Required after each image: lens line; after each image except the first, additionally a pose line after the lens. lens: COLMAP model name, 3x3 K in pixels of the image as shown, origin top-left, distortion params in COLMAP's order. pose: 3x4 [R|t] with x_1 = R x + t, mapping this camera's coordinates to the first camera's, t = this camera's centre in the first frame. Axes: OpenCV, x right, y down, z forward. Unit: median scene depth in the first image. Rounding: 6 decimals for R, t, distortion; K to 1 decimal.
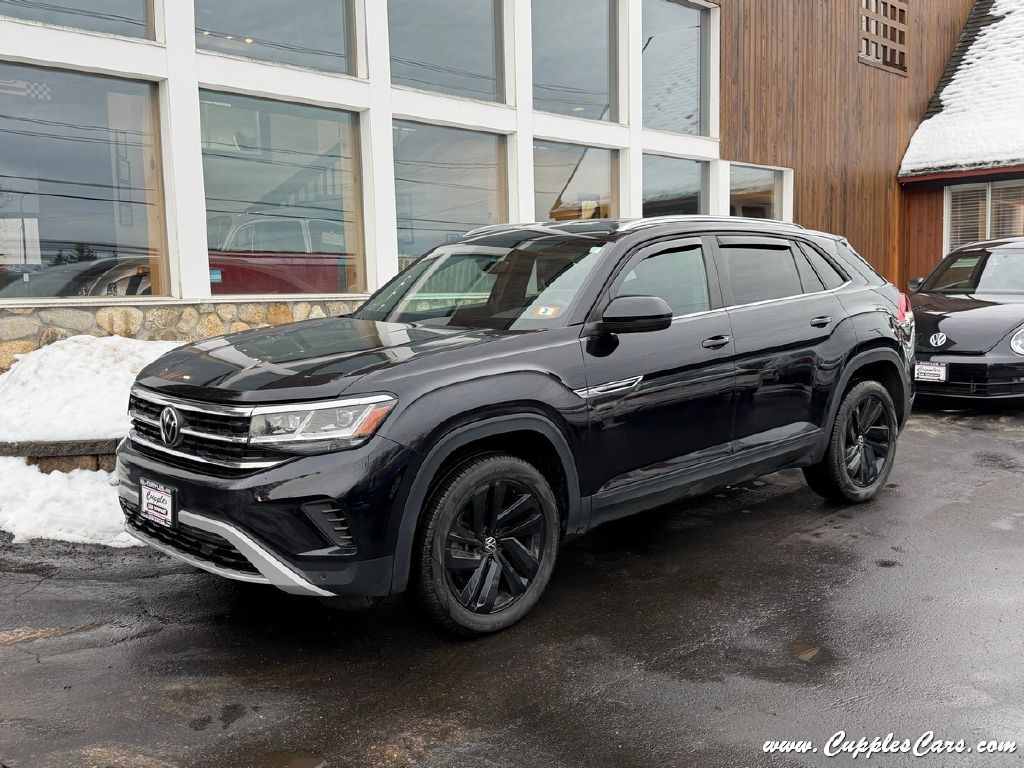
lens RADIAL K [[964.1, 0, 512.0], [0, 964.1, 384.0], [0, 0, 1]] dist [0.142936, -0.250081]
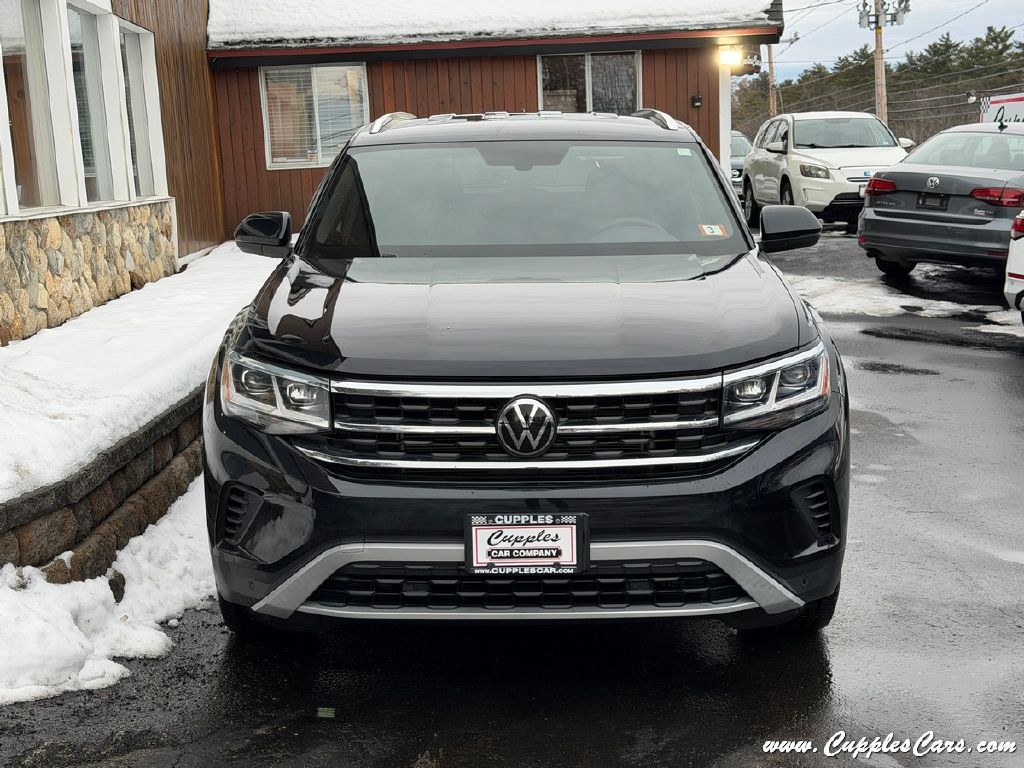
lens RADIAL K [[1400.7, 0, 512.0], [0, 1400.7, 384.0], [0, 0, 1]] dist [0.082837, -0.005719]
pose [[0.702150, -0.118857, 0.702039, -0.888197], [0.096461, 0.992758, 0.071601, -0.047629], [-0.705465, 0.017445, 0.708530, 0.290816]]
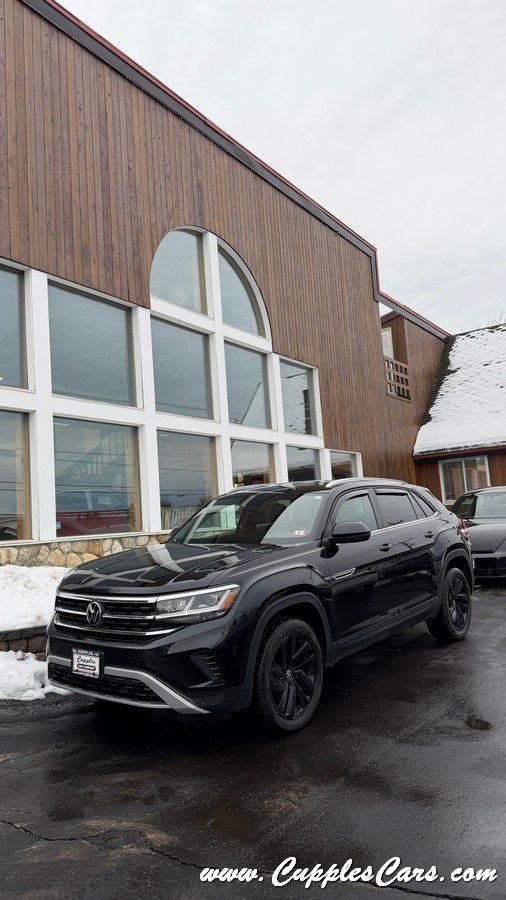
lens RADIAL K [[596.2, 0, 253.0], [0, 596.2, 450.0], [0, 0, 1]] dist [0.122116, -0.245114]
pose [[0.989338, -0.026023, 0.143297, -0.195091], [0.057615, 0.973575, -0.220980, 0.013091], [-0.133759, 0.226880, 0.964694, -0.070943]]
